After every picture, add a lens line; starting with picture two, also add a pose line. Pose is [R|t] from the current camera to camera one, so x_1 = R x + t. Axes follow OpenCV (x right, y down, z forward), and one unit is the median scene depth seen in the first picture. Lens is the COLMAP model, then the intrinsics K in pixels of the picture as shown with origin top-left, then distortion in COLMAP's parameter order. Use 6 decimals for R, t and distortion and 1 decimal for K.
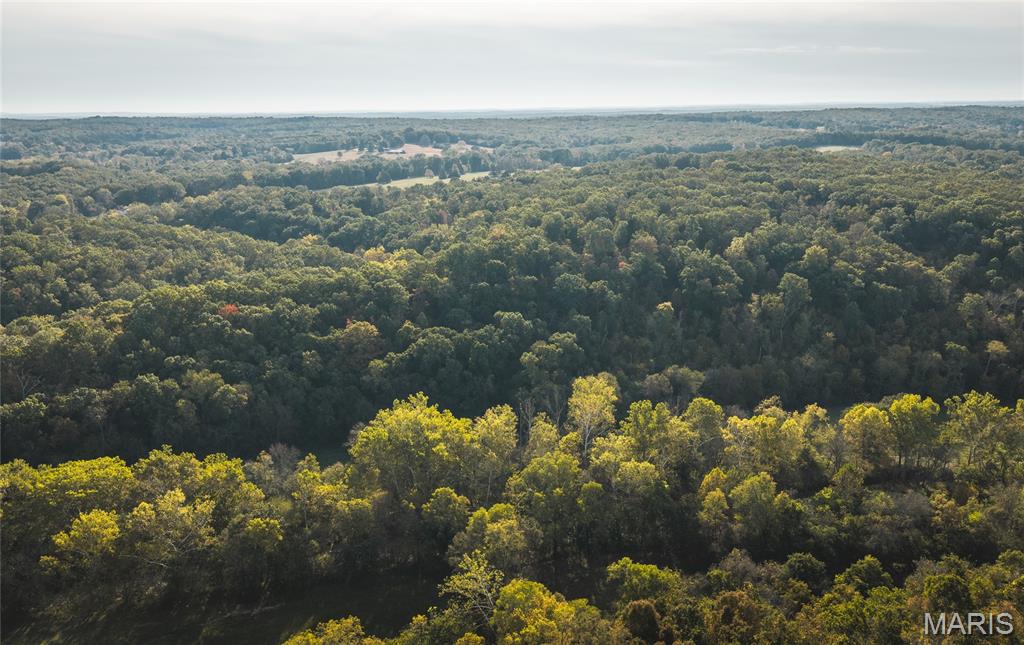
lens RADIAL K [[854.3, 0, 513.0], [0, 854.3, 320.0], [0, 0, 1]] dist [0.029287, -0.047562]
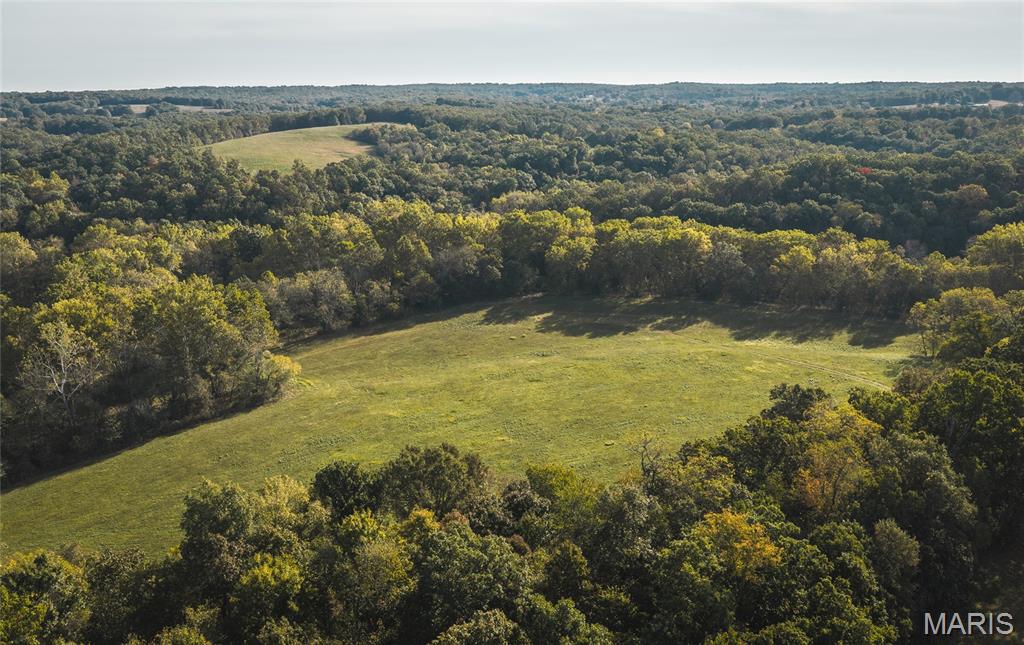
lens RADIAL K [[854.3, 0, 521.6], [0, 854.3, 312.9], [0, 0, 1]] dist [0.029287, -0.047562]
pose [[0.826943, 0.149759, -0.541976, -0.013835], [-0.138245, 0.988443, 0.062194, 0.183804], [0.545027, 0.023494, 0.838089, -0.379154]]
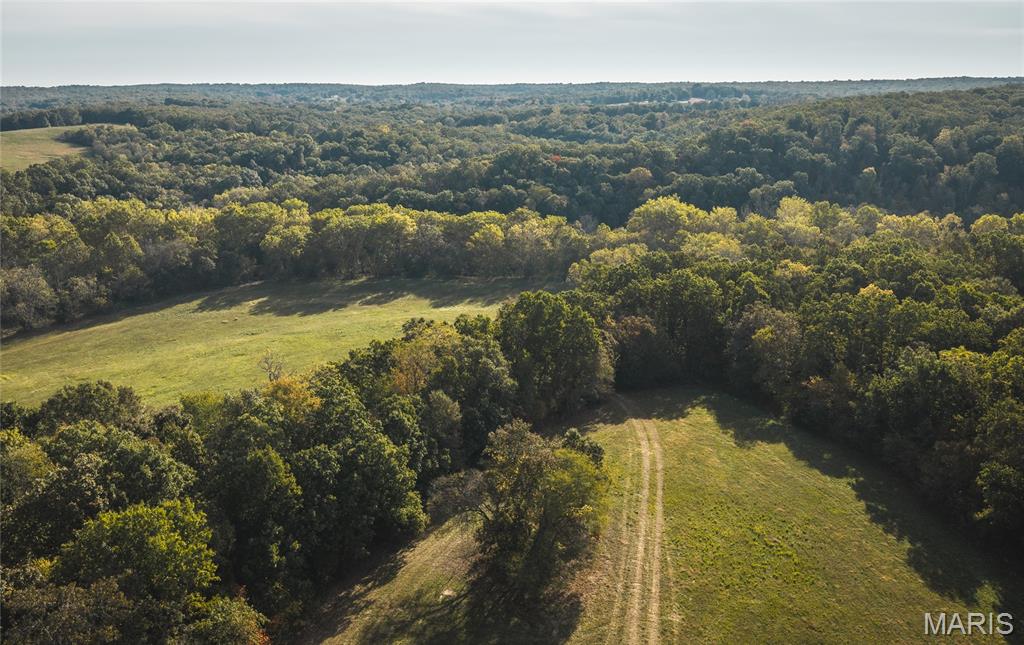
lens RADIAL K [[854.3, 0, 519.4], [0, 854.3, 313.1], [0, 0, 1]] dist [0.029287, -0.047562]
pose [[0.948828, 0.085039, -0.304127, 0.084527], [-0.078917, 0.996355, 0.032390, 0.200627], [0.305773, -0.006731, 0.952081, -0.427104]]
